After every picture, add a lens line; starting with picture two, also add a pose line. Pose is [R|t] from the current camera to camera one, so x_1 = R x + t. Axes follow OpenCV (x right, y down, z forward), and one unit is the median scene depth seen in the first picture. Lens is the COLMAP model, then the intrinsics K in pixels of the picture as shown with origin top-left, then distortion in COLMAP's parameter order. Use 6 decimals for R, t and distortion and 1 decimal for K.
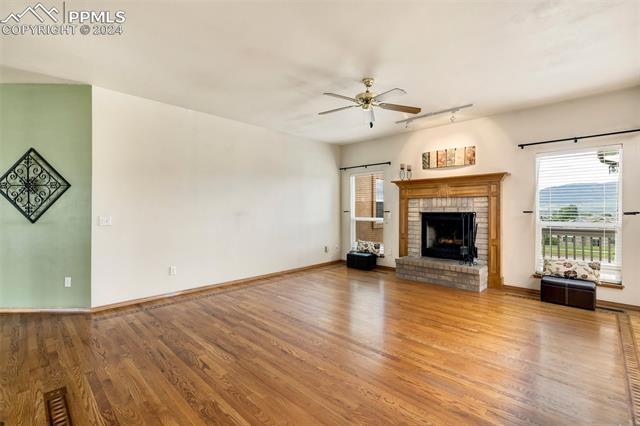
lens RADIAL K [[288.4, 0, 318.2], [0, 288.4, 209.1], [0, 0, 1]] dist [0.007737, -0.000217]
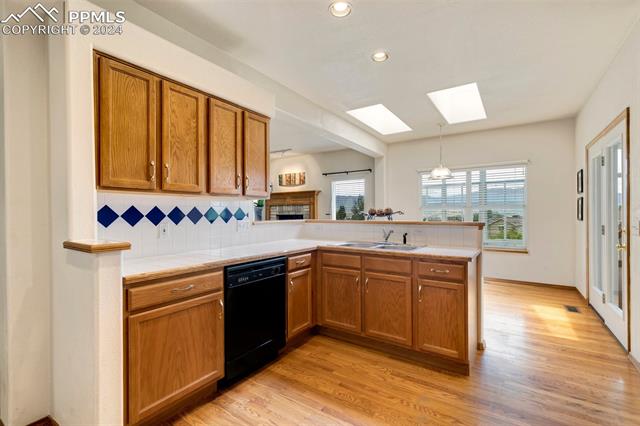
lens RADIAL K [[288.4, 0, 321.5], [0, 288.4, 212.6], [0, 0, 1]] dist [0.007737, -0.000217]
pose [[0.979332, -0.006304, 0.202161, 0.310457], [0.006402, 0.999979, 0.000168, -0.000034], [-0.202158, 0.001130, 0.979352, -0.549350]]
